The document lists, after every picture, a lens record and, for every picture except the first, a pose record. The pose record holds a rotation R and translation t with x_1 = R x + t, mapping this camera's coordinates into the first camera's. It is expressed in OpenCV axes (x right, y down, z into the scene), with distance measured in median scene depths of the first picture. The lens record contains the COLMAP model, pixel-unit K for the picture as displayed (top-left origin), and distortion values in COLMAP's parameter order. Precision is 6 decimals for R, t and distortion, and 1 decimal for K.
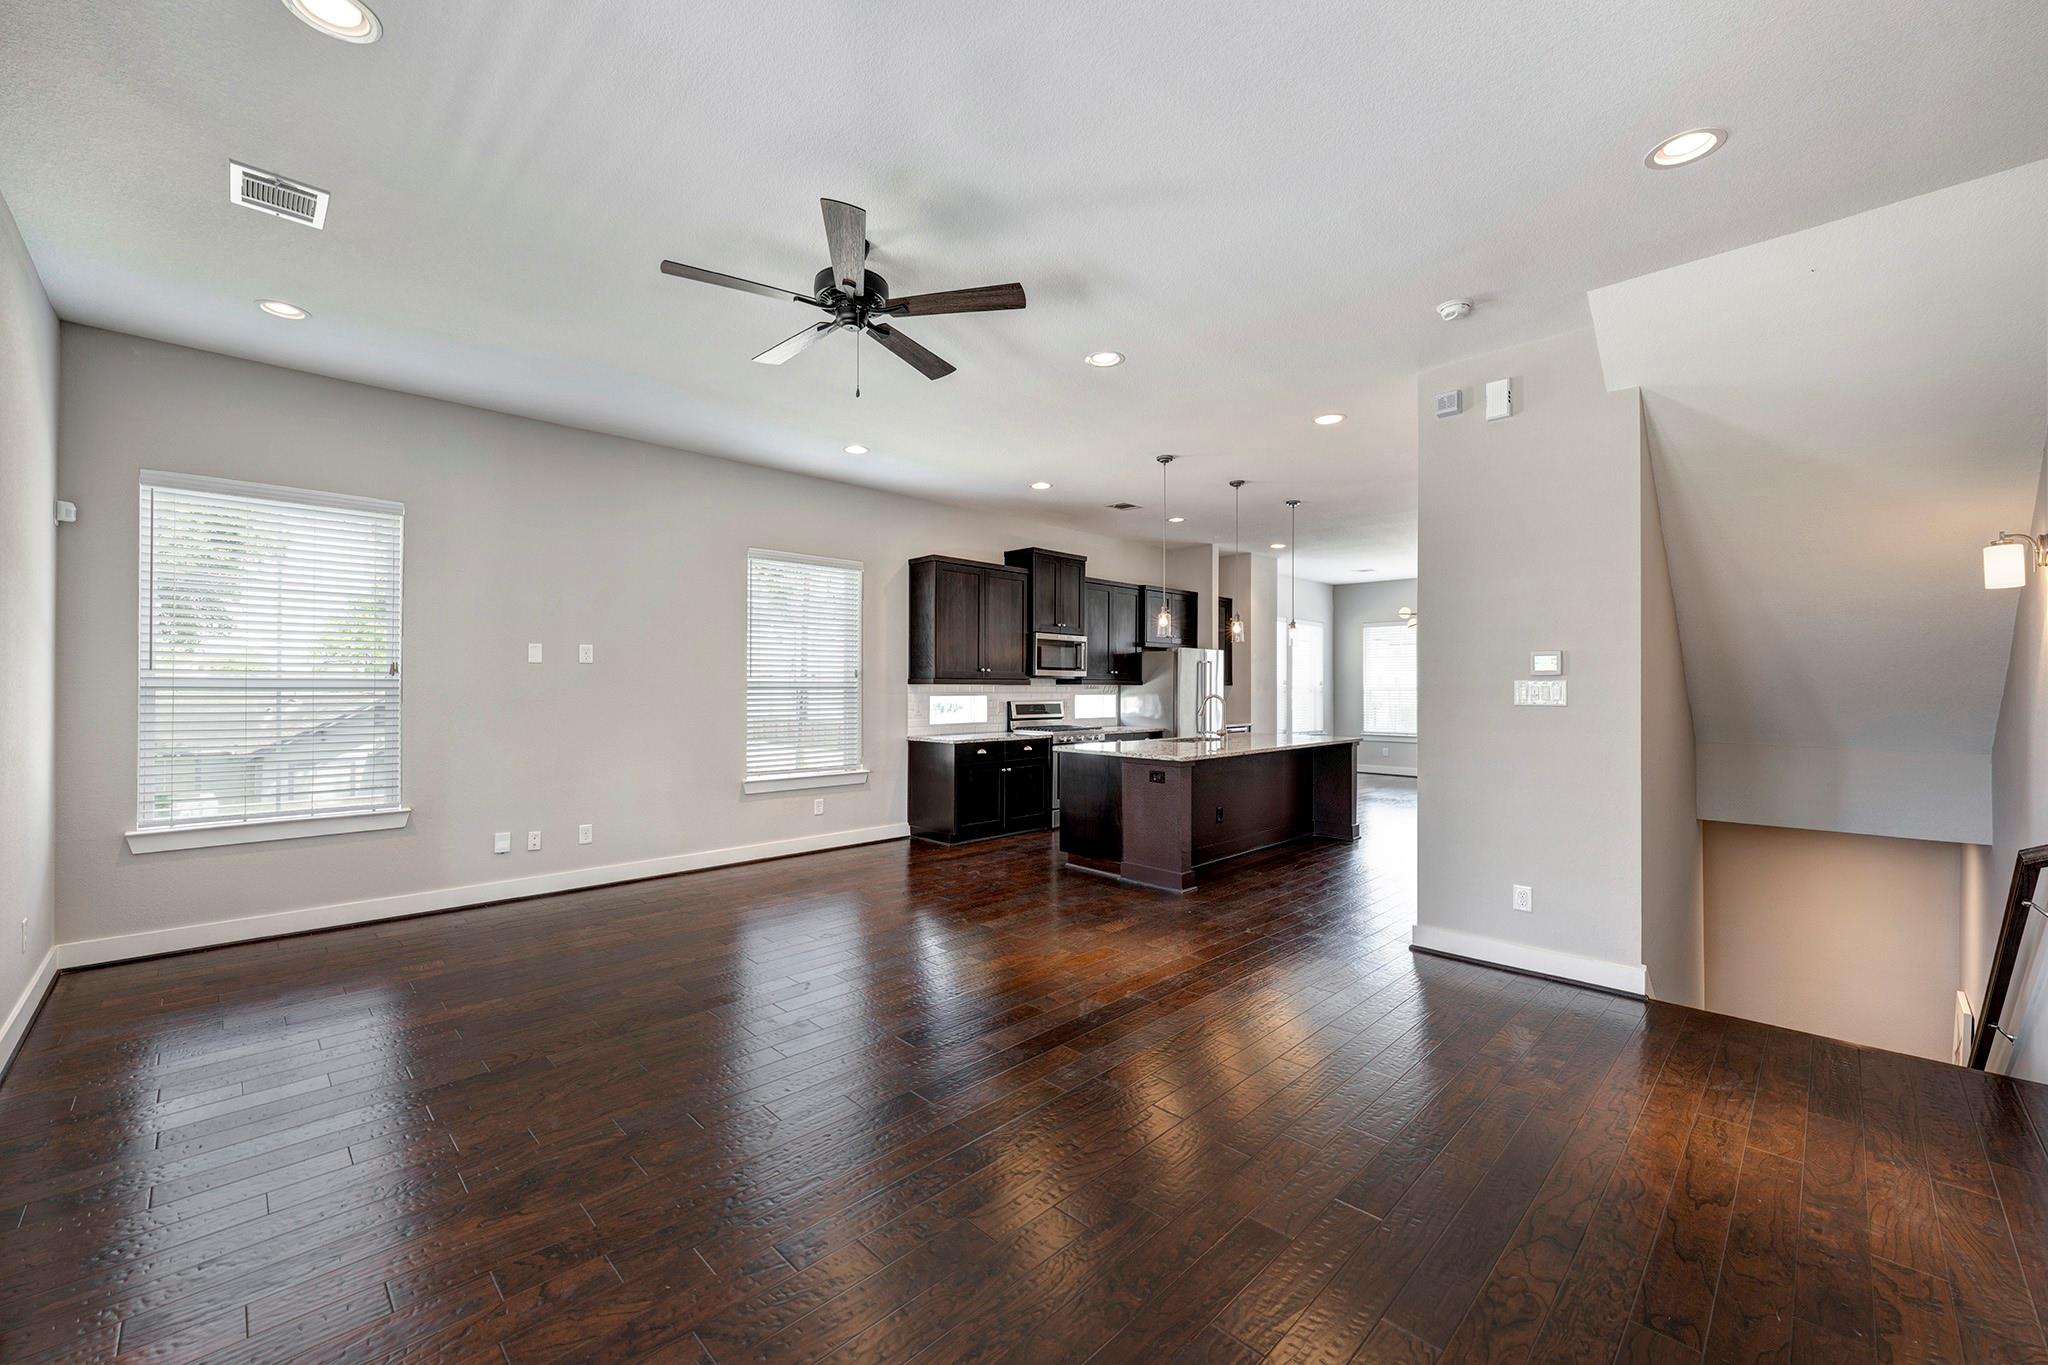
lens RADIAL K [[810.7, 0, 1019.2], [0, 810.7, 684.6], [0, 0, 1]] dist [-0.000927, -0.000367]
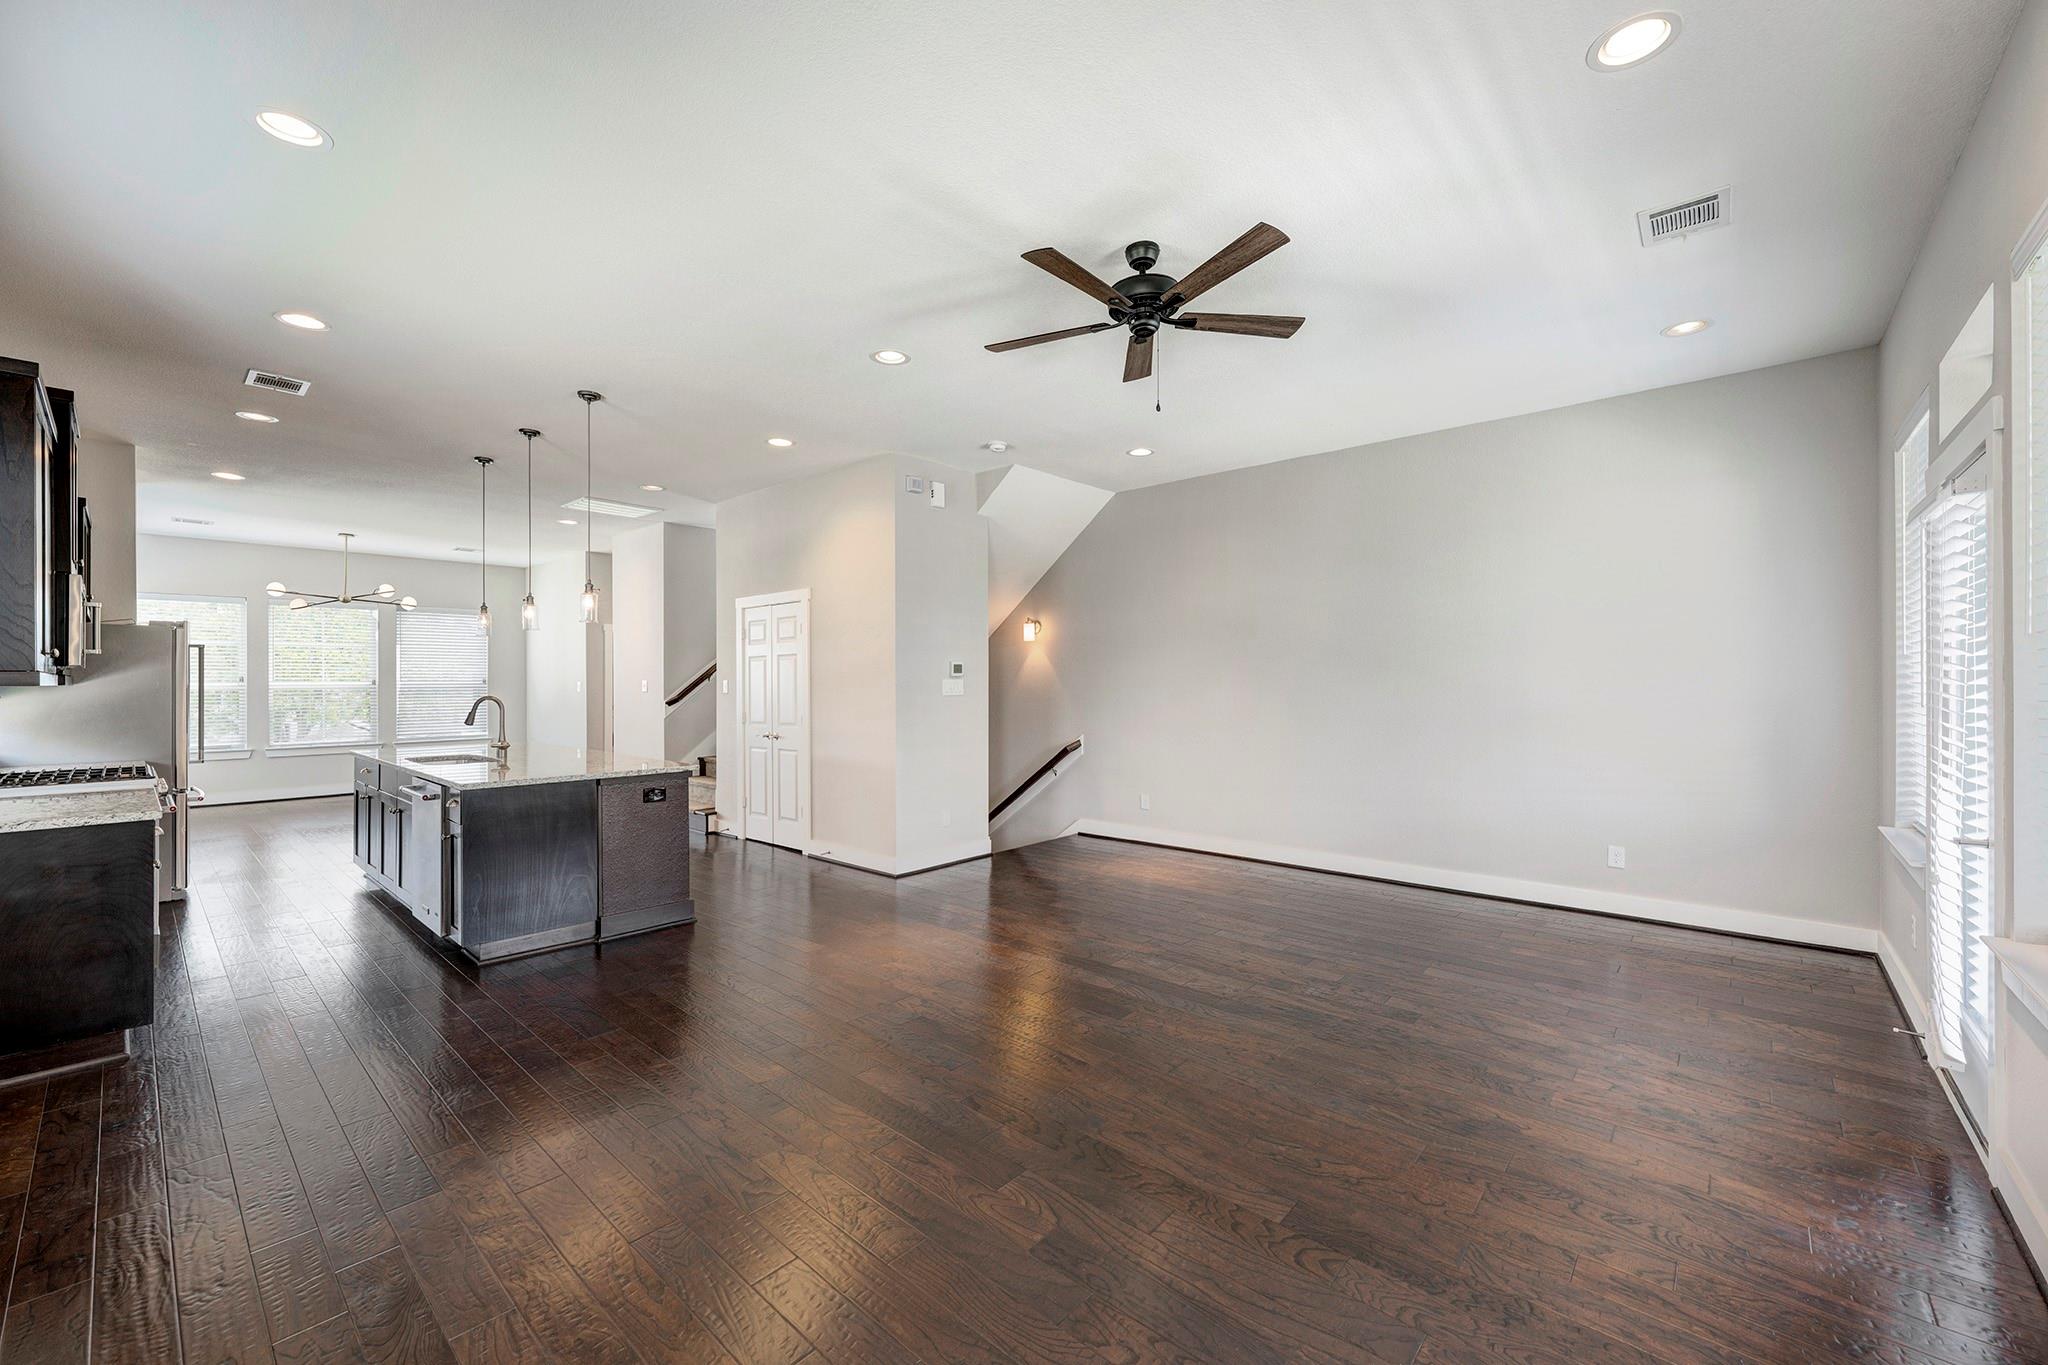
lens RADIAL K [[810.7, 0, 1018.2], [0, 810.7, 680.2], [0, 0, 1]] dist [-0.000927, -0.000367]
pose [[-0.063628, 0.002367, 0.997971, -1.025802], [0.001846, 0.999996, -0.002254, -0.000902], [-0.997972, 0.001699, -0.063633, 1.031631]]
